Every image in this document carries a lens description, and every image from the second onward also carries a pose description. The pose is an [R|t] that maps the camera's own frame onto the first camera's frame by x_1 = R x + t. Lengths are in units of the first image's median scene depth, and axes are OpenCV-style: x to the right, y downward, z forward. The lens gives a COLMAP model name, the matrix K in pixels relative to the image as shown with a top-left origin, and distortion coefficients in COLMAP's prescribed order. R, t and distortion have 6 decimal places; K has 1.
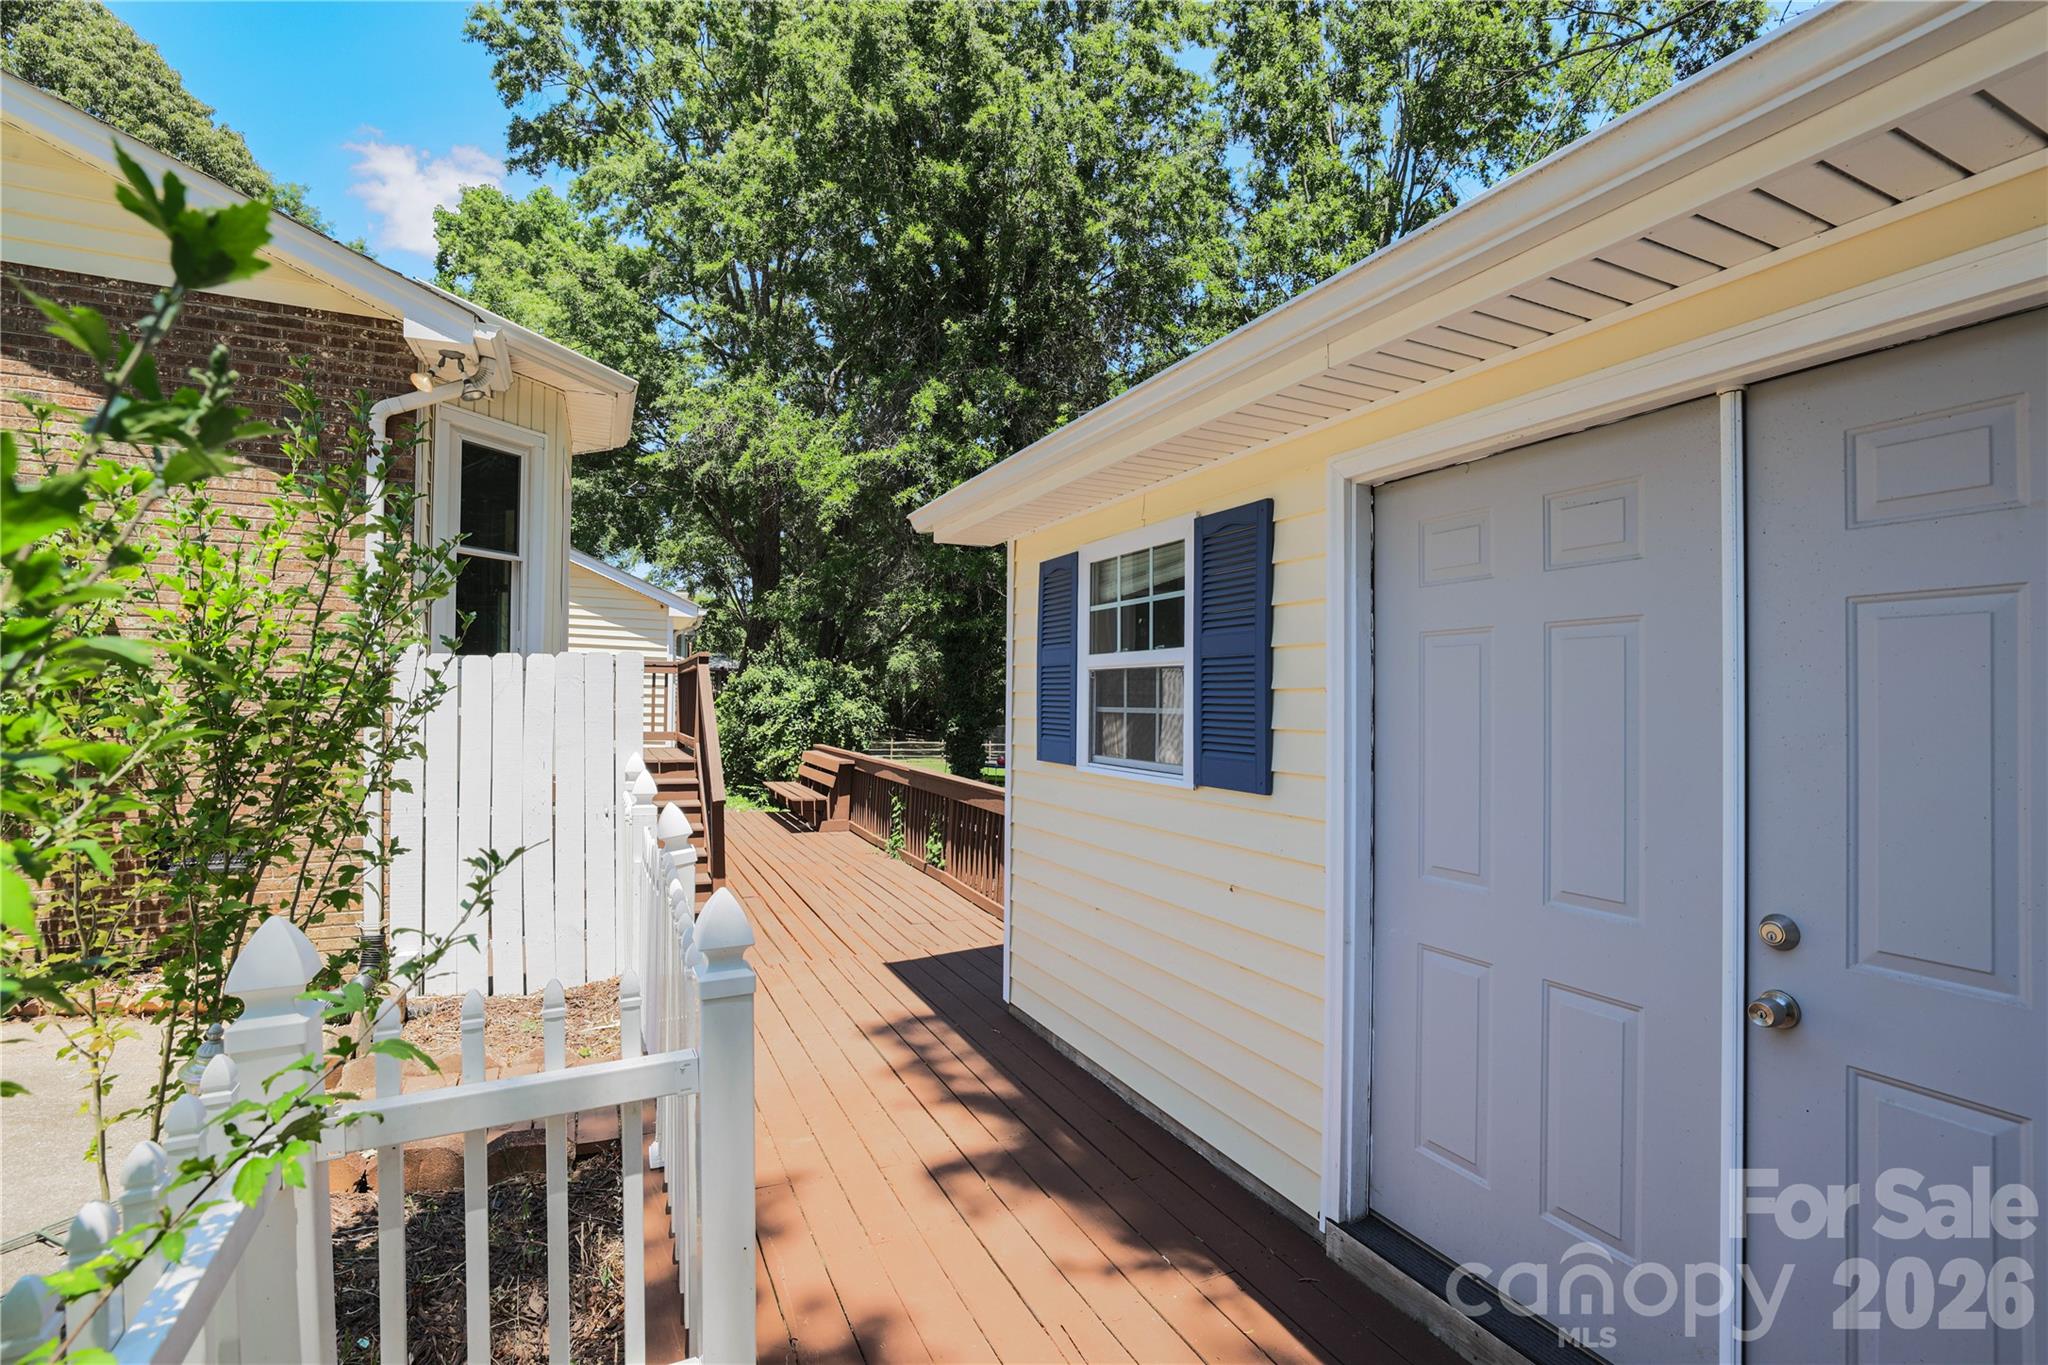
lens RADIAL K [[911.5, 0, 1009.9], [0, 911.5, 722.4], [0, 0, 1]] dist [-0.000272, 0.000705]
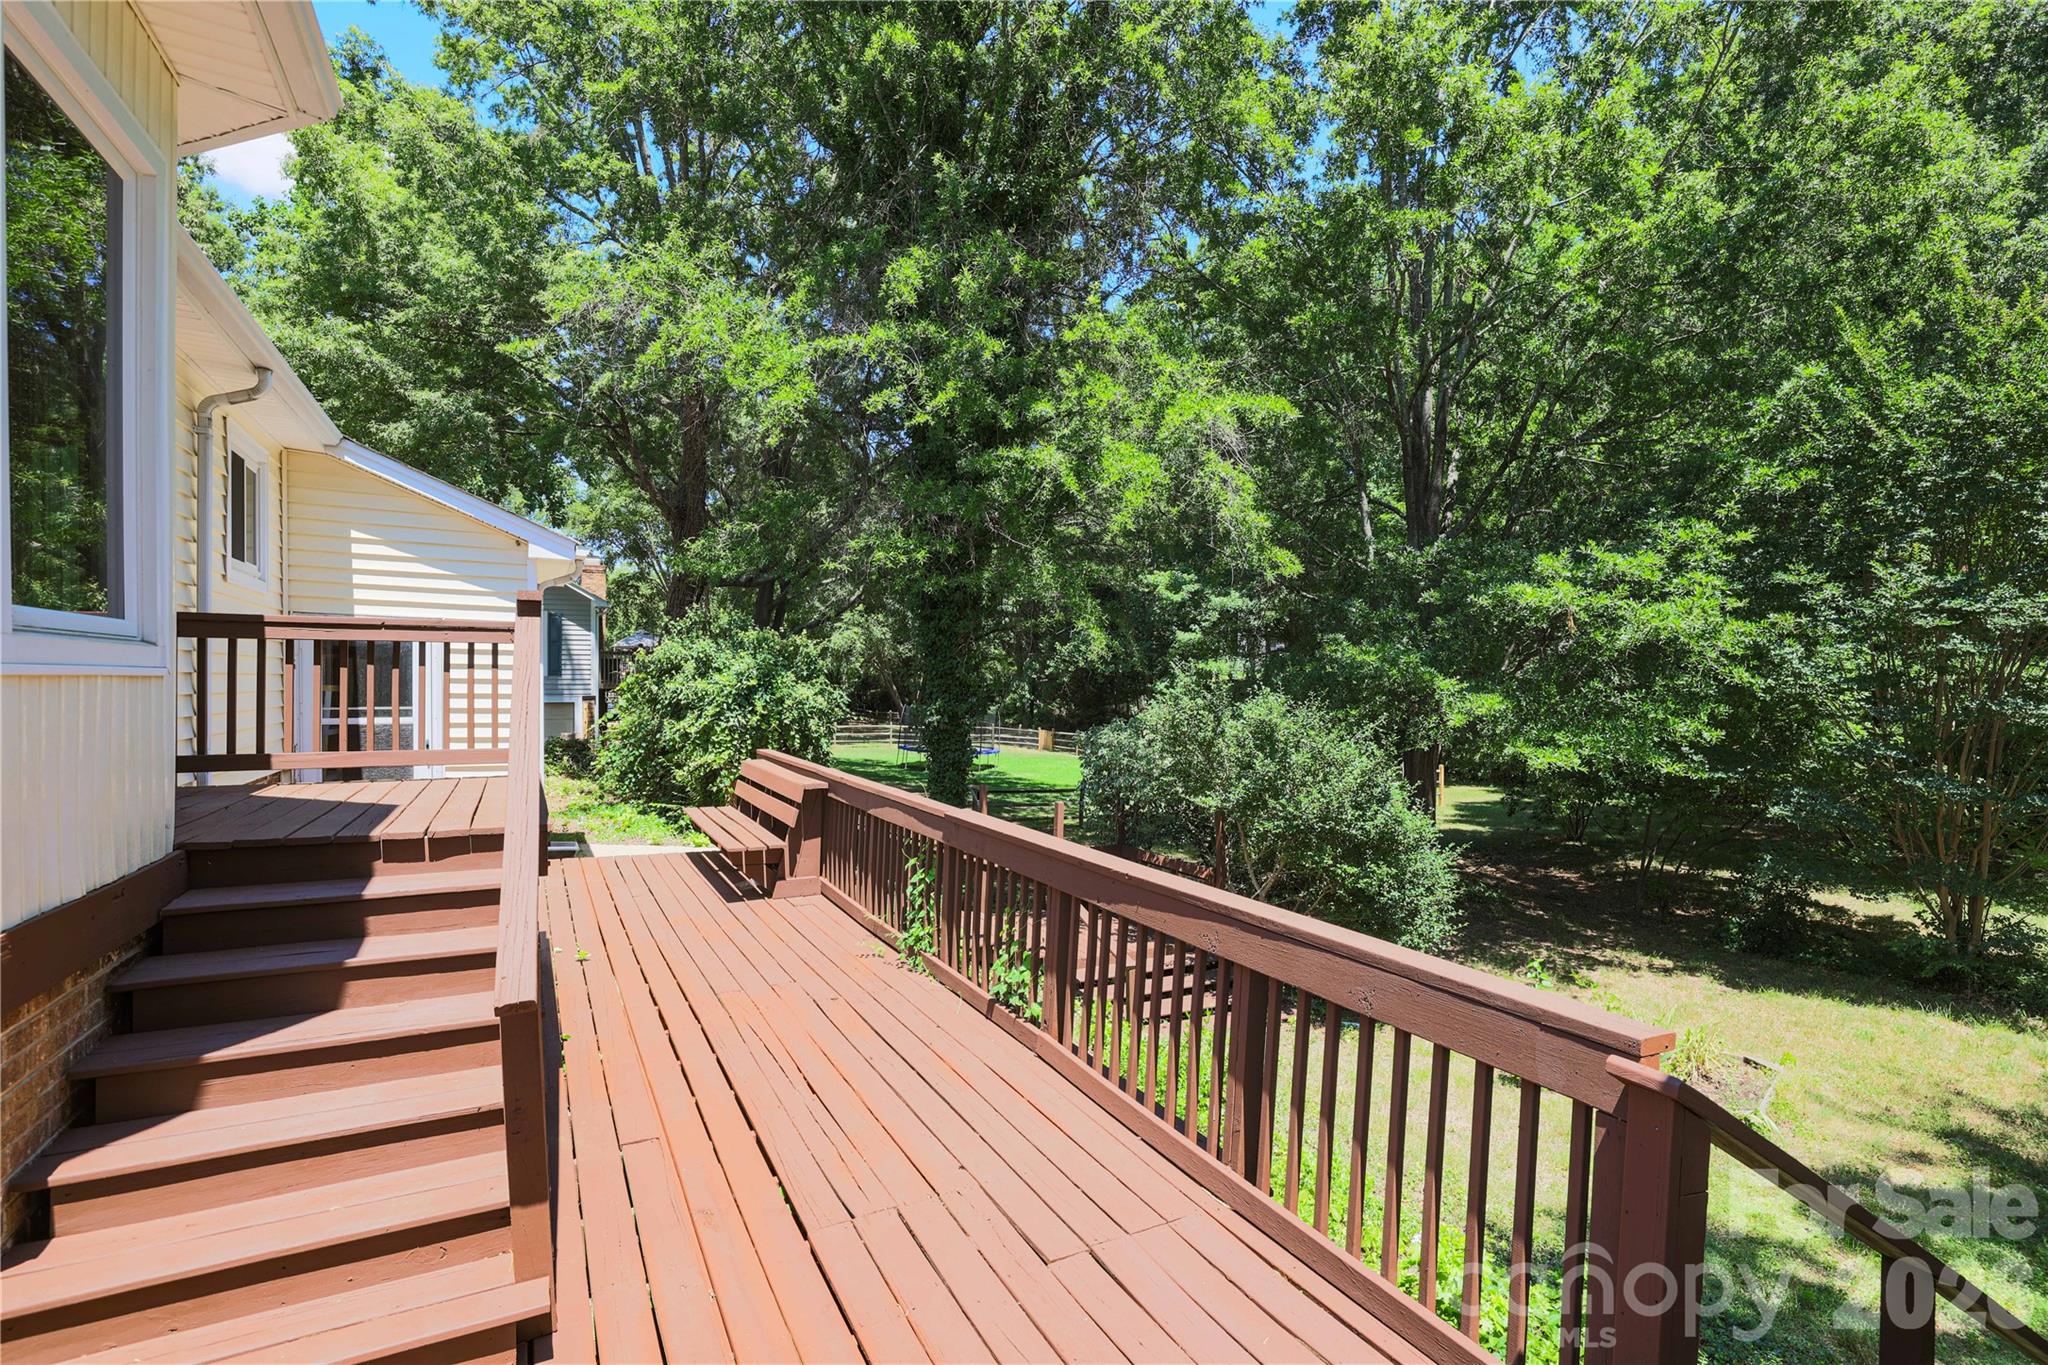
lens RADIAL K [[911.5, 0, 1009.7], [0, 911.5, 694.9], [0, 0, 1]] dist [-0.000272, 0.000705]
pose [[0.997512, -0.012264, 0.069422, -0.061991], [0.012610, 0.999910, -0.004555, -0.009781], [-0.069360, 0.005419, 0.997577, 0.256369]]
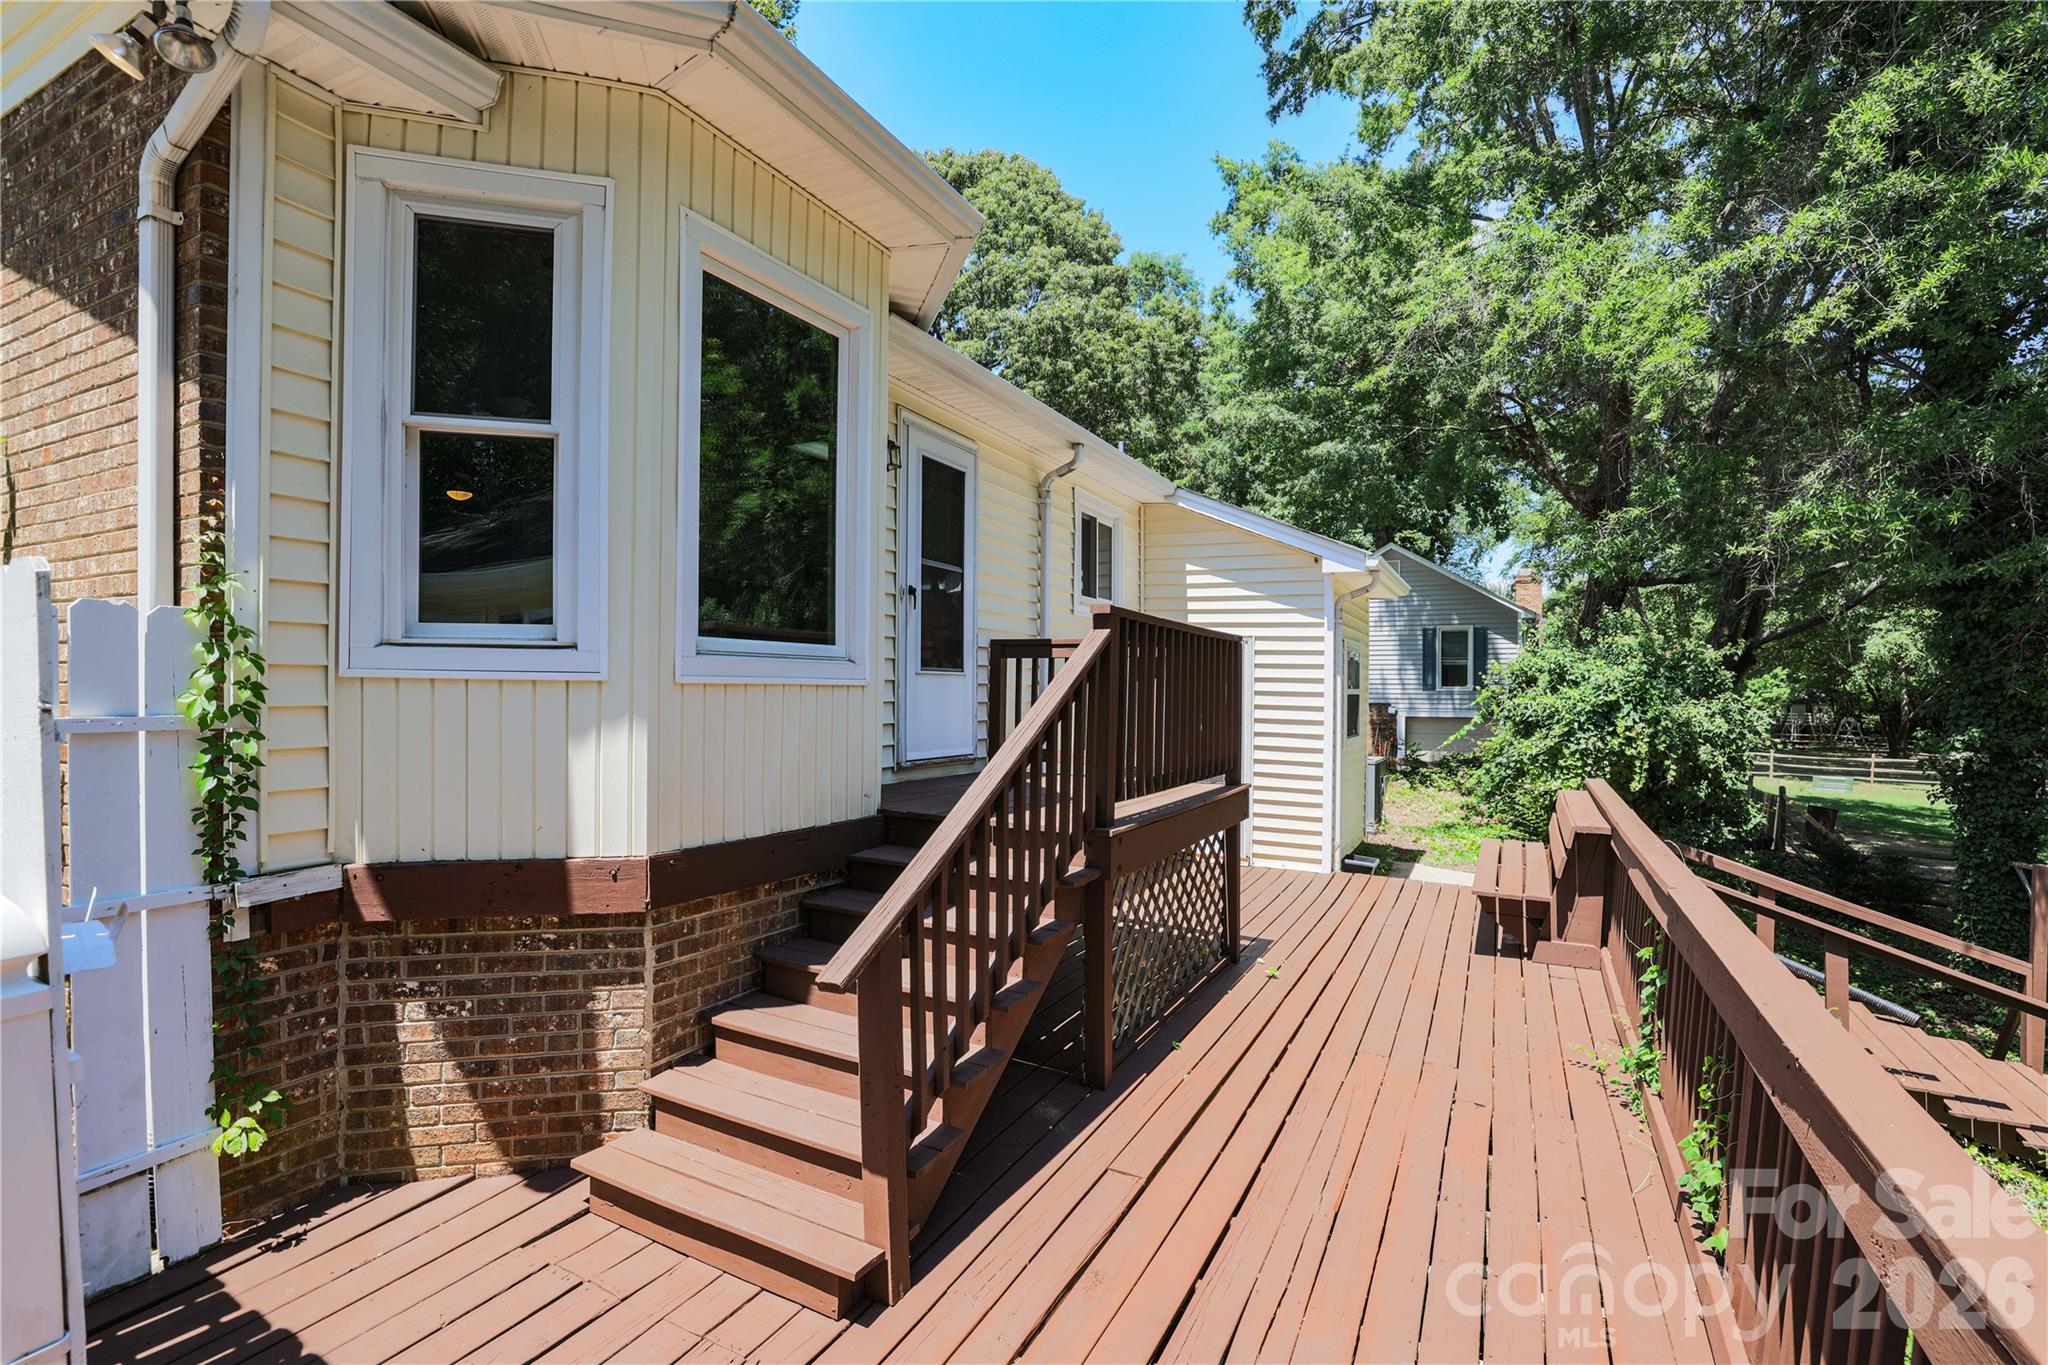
lens RADIAL K [[911.5, 0, 1040.1], [0, 911.5, 691.3], [0, 0, 1]] dist [-0.000272, 0.000705]
pose [[0.651187, -0.002099, -0.758914, -0.006565], [-0.019597, 0.999616, -0.019580, -0.010709], [0.758664, 0.027622, 0.650896, 0.311329]]
